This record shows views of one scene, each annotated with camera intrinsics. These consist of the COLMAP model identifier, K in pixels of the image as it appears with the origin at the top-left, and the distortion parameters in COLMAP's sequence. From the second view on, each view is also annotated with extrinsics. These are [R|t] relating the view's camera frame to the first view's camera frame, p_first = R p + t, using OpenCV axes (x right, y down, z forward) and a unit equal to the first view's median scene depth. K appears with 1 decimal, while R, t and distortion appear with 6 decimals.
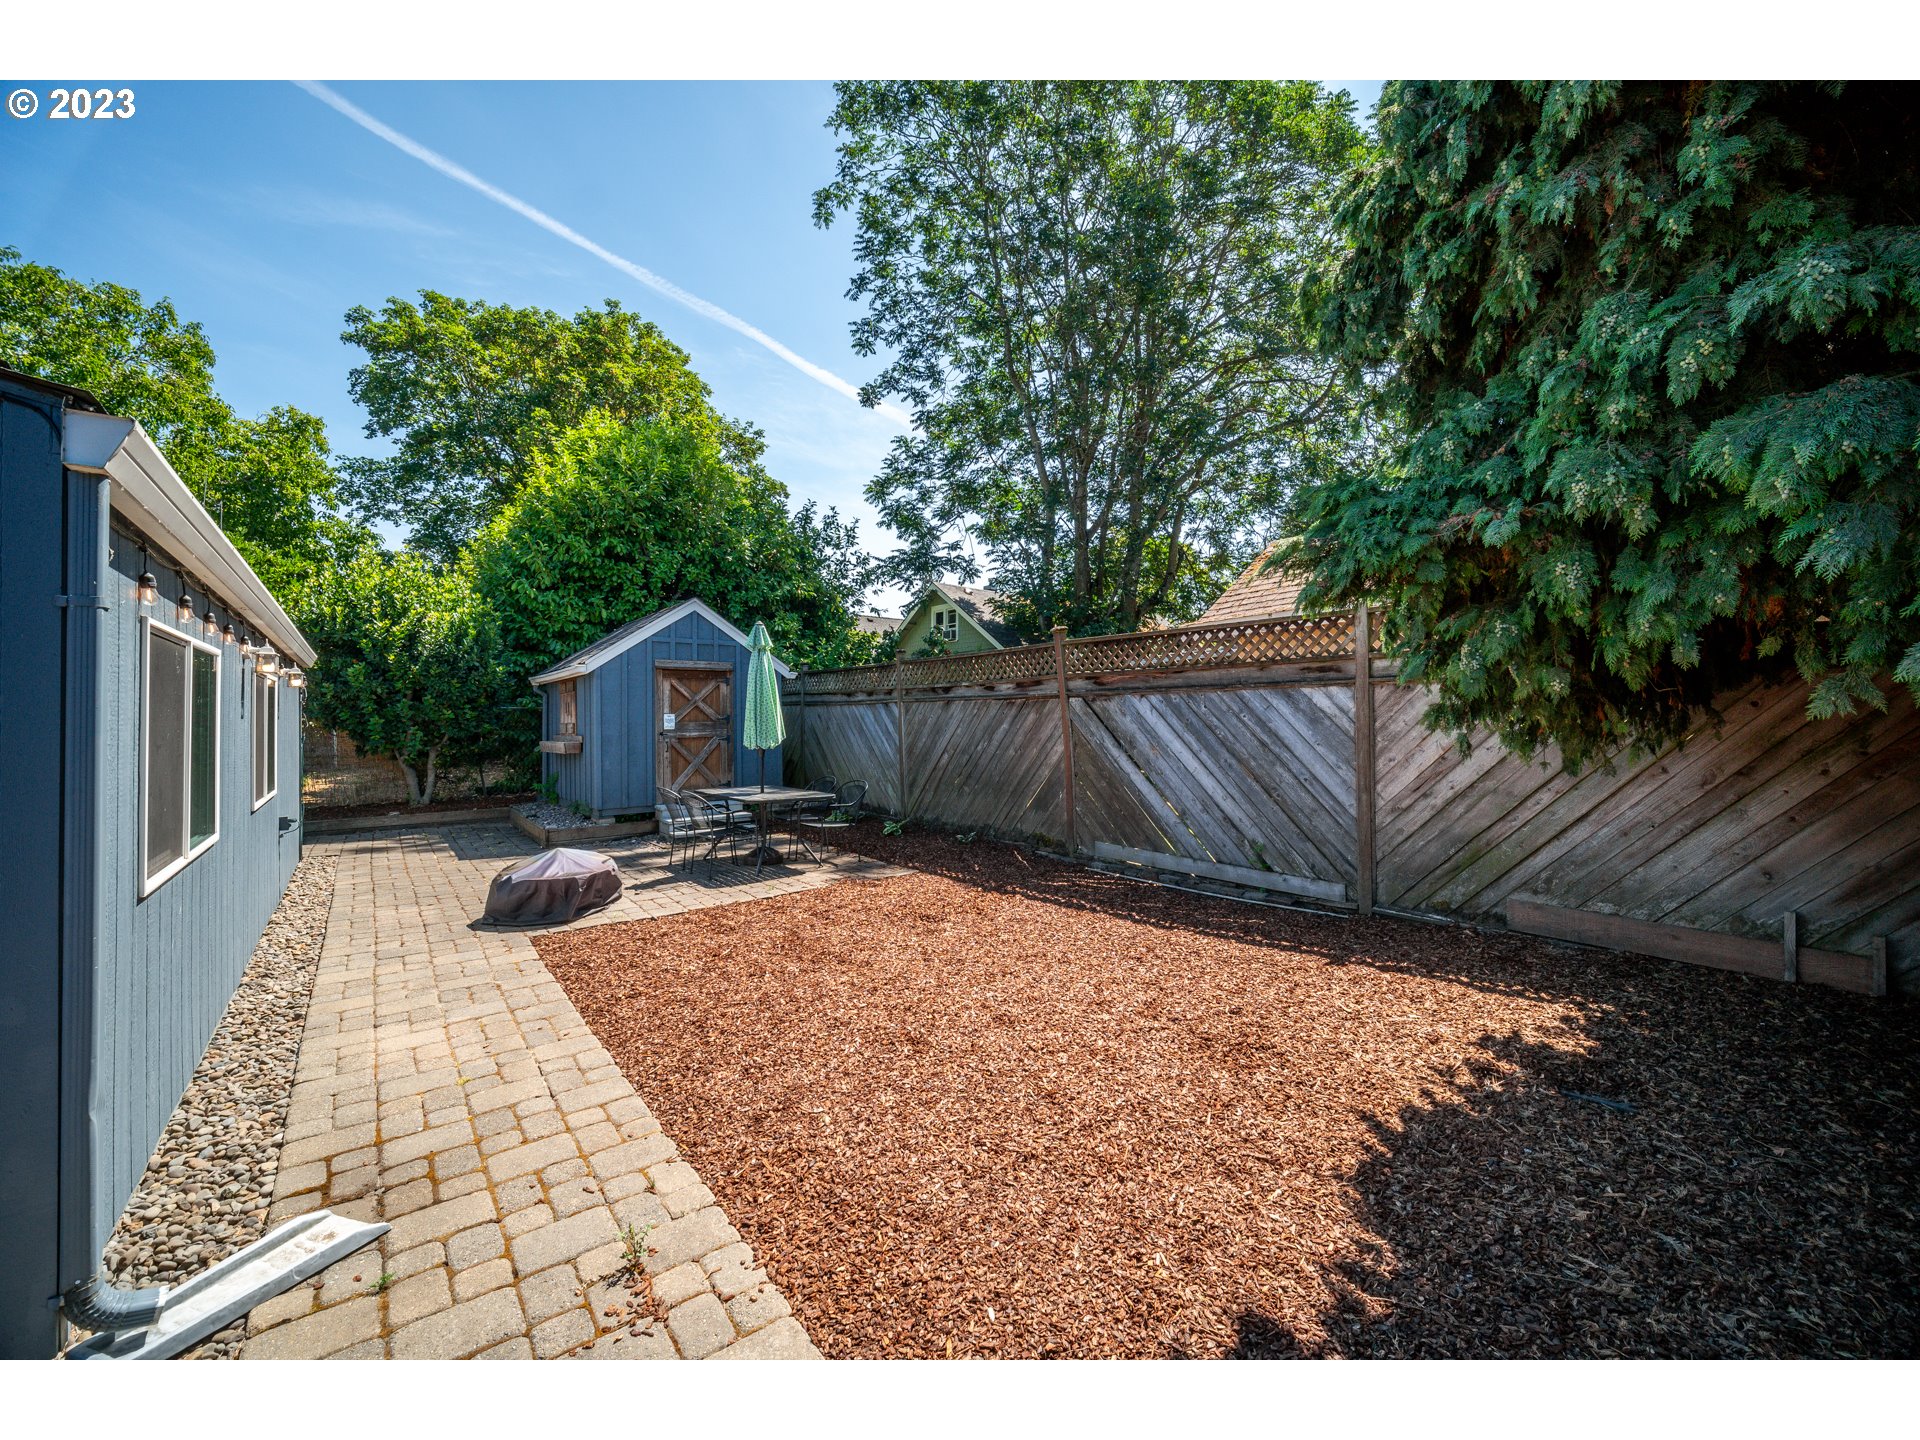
lens RADIAL K [[766.7, 0, 970.0], [0, 766.7, 714.9], [0, 0, 1]] dist [-0.004680, -0.000217]
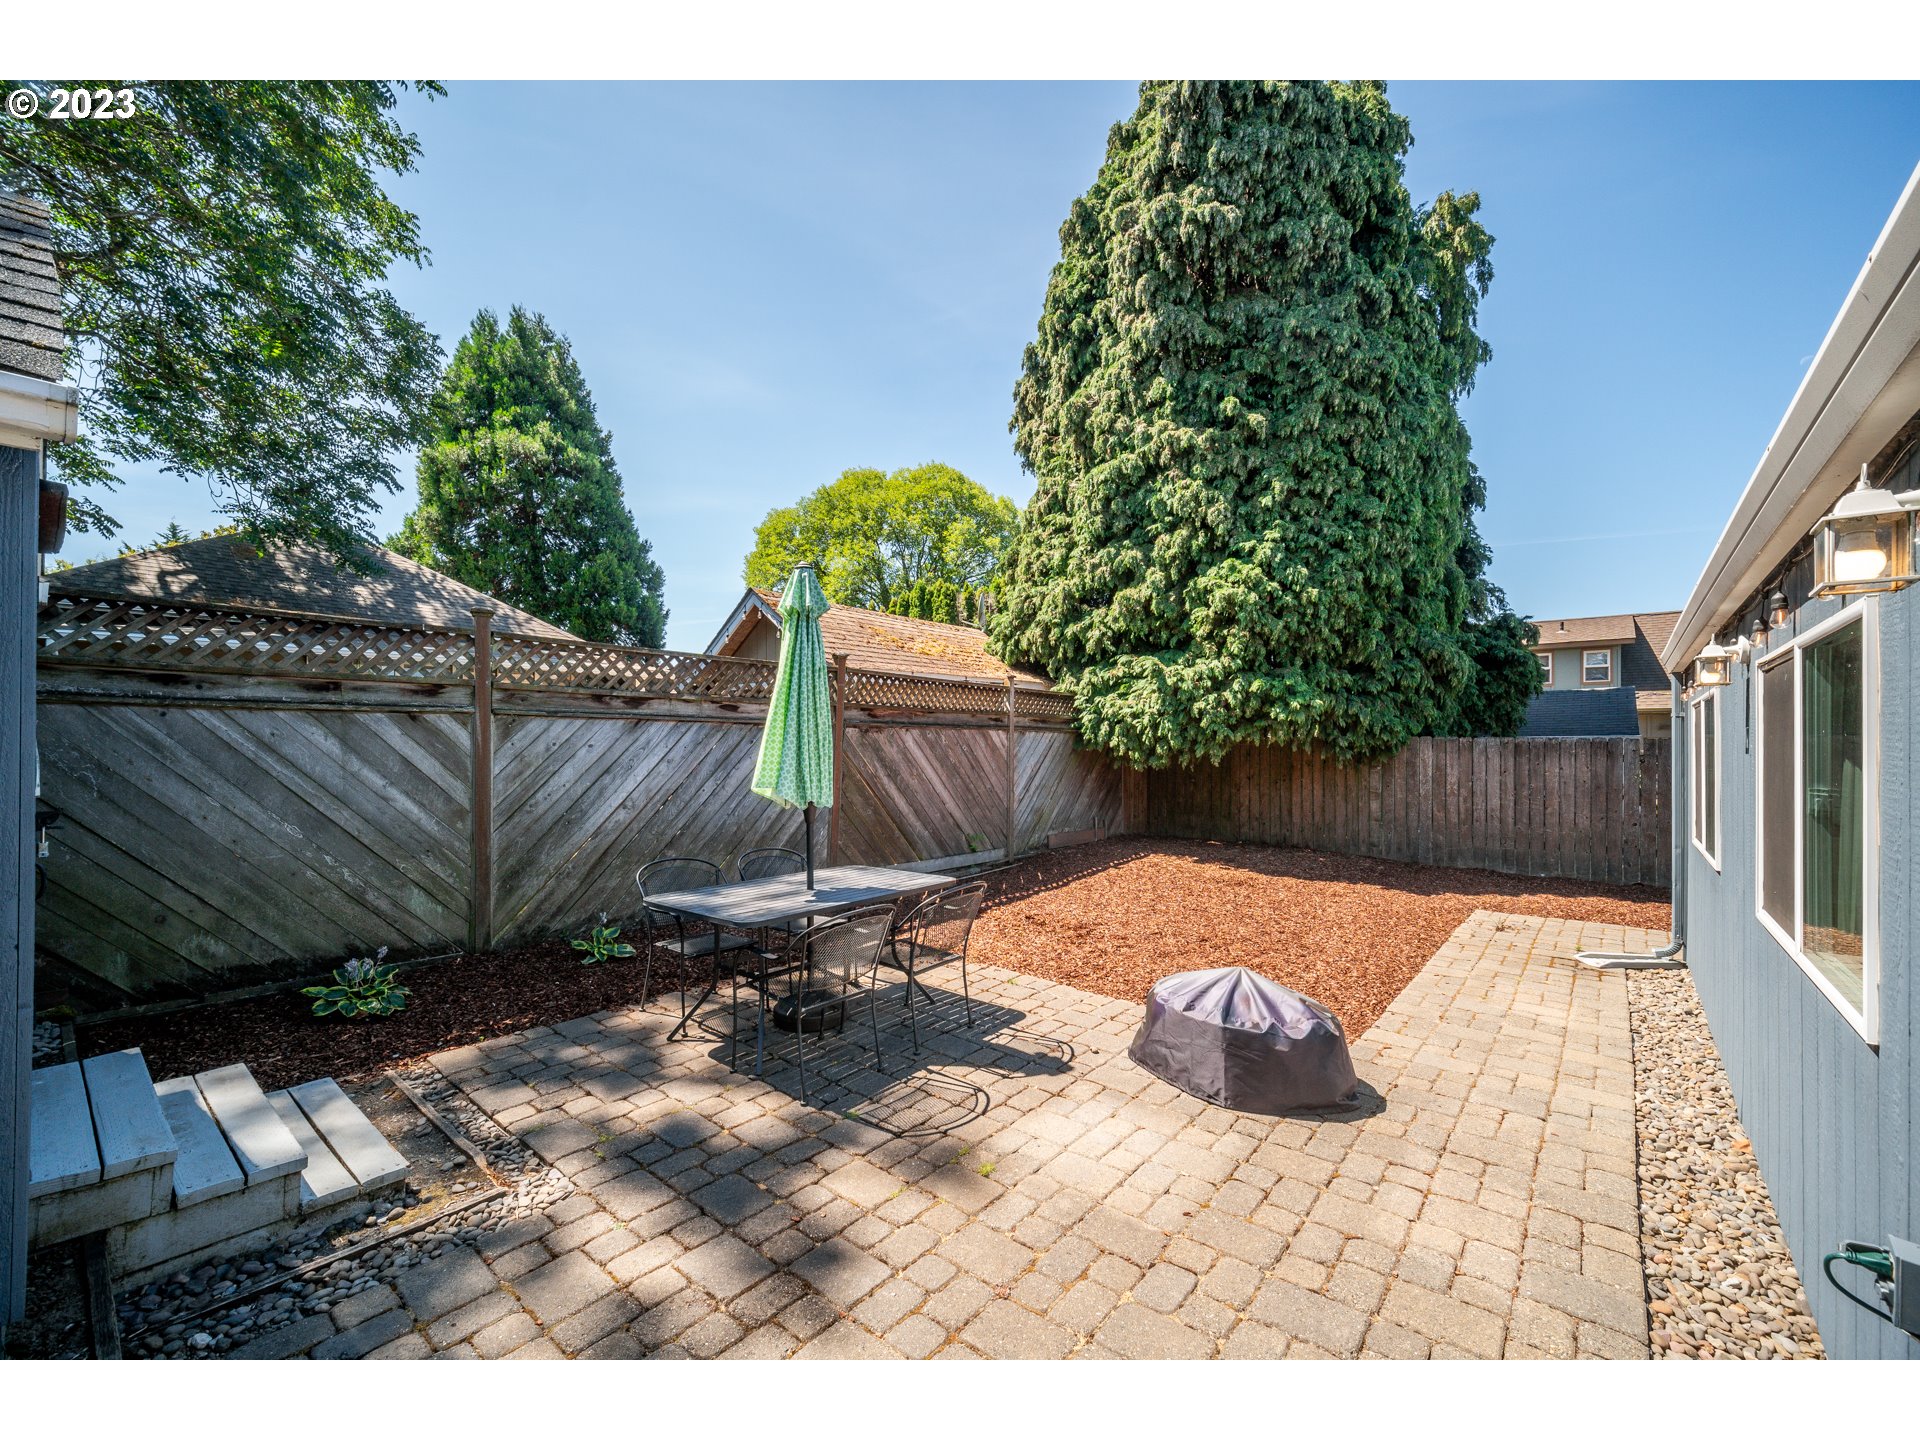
lens RADIAL K [[766.7, 0, 969.9], [0, 766.7, 738.4], [0, 0, 1]] dist [-0.004680, -0.000217]
pose [[-0.206618, 0.013792, 0.978324, -0.624188], [-0.009001, 0.999832, -0.015996, 0.004087], [-0.978380, -0.012111, -0.206459, 0.768287]]
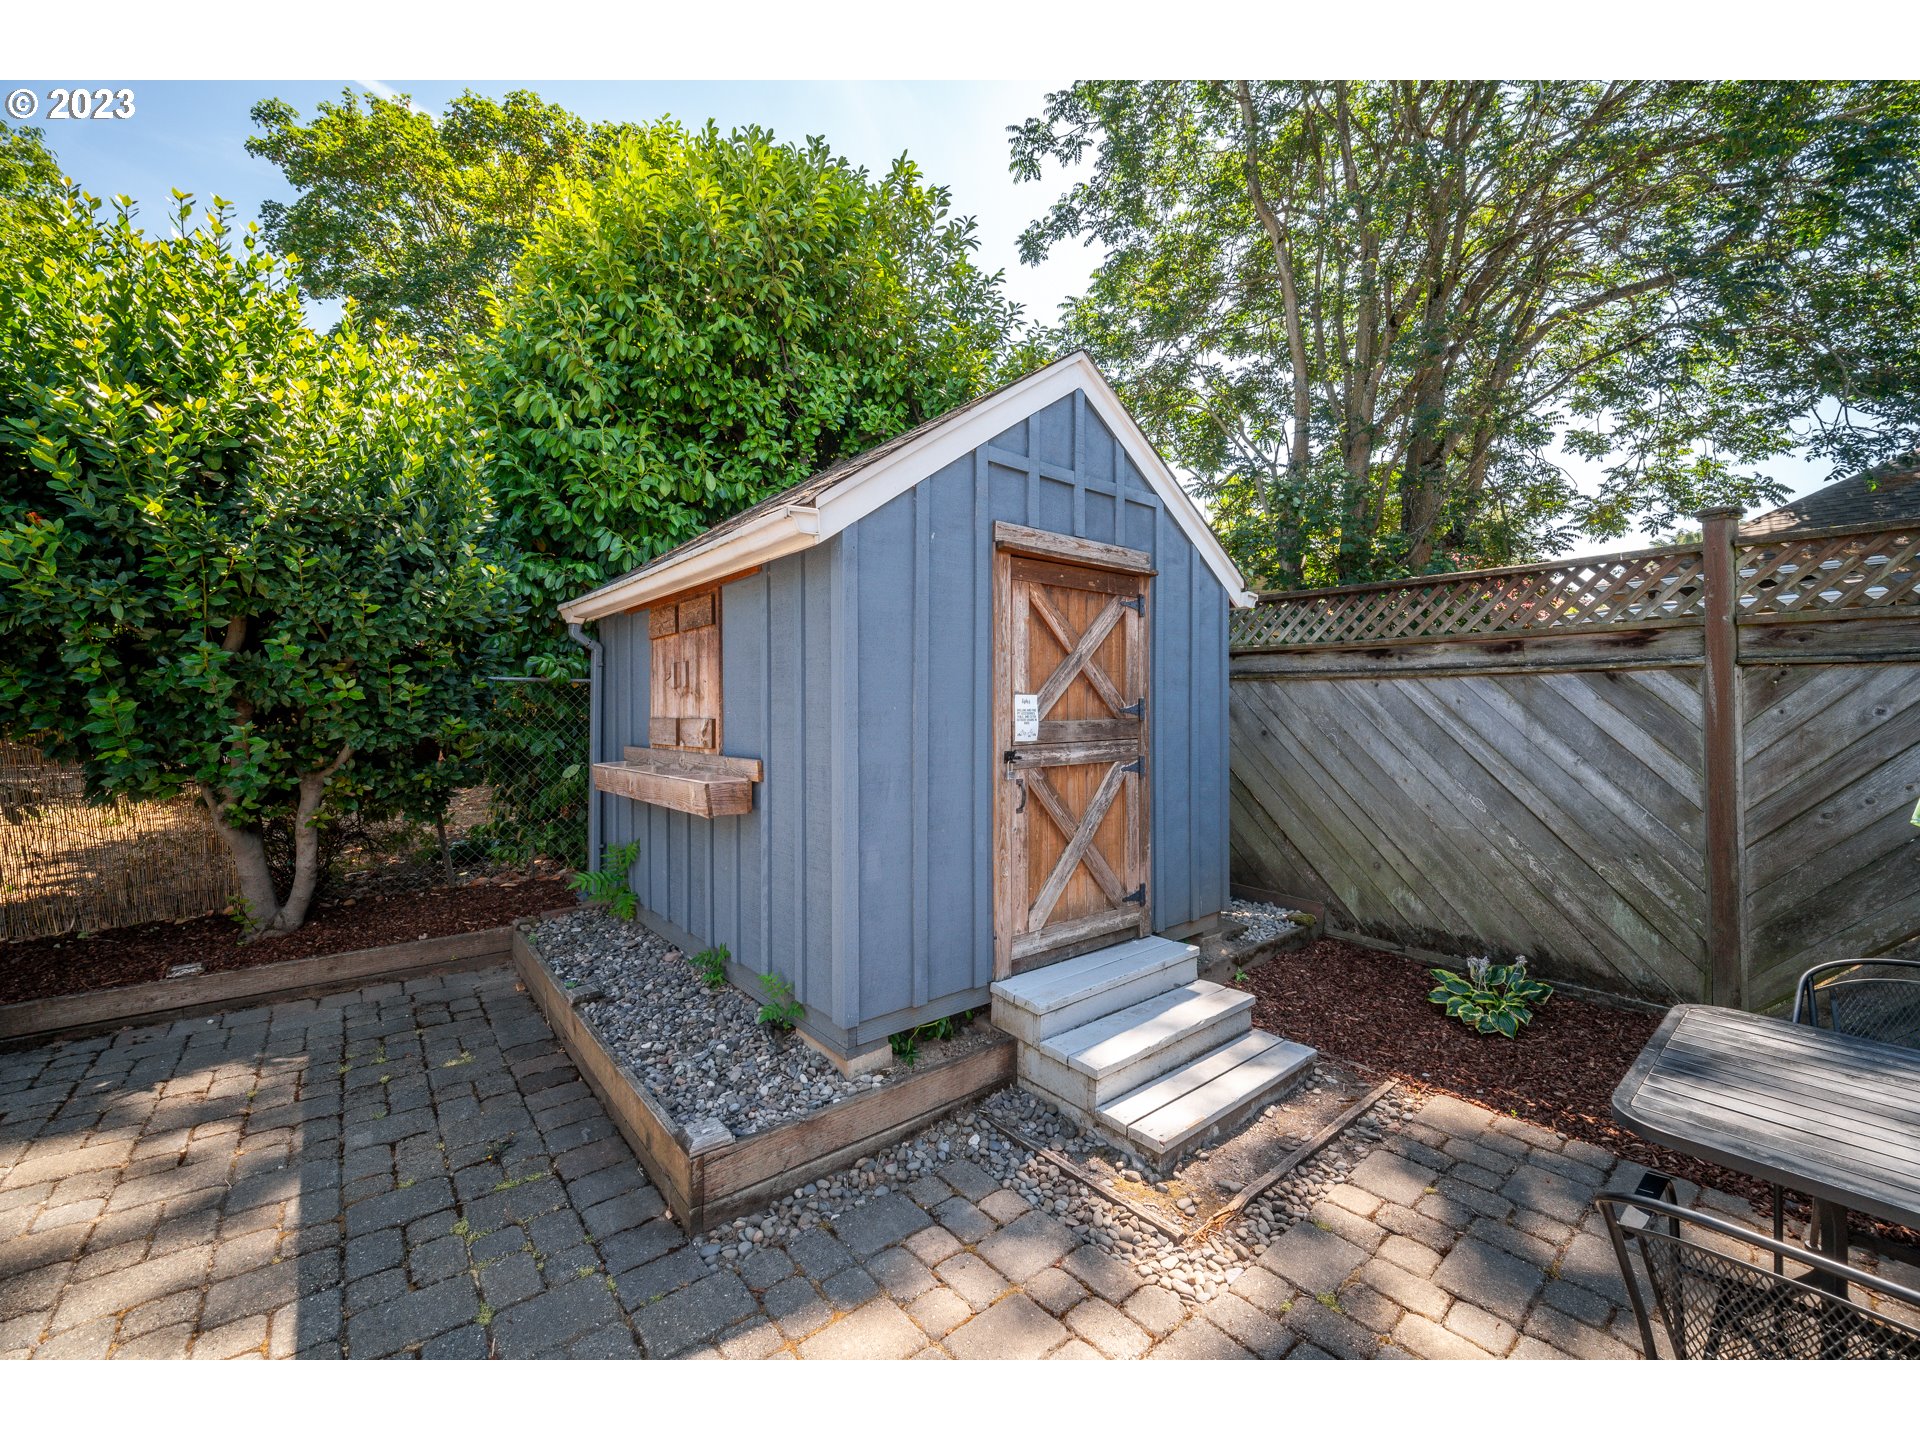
lens RADIAL K [[766.7, 0, 964.9], [0, 766.7, 712.4], [0, 0, 1]] dist [-0.004680, -0.000217]
pose [[0.999727, 0.011065, 0.020577, -0.411216], [-0.011230, 0.999905, 0.007935, 0.004140], [-0.020487, -0.008164, 0.999757, 0.656246]]
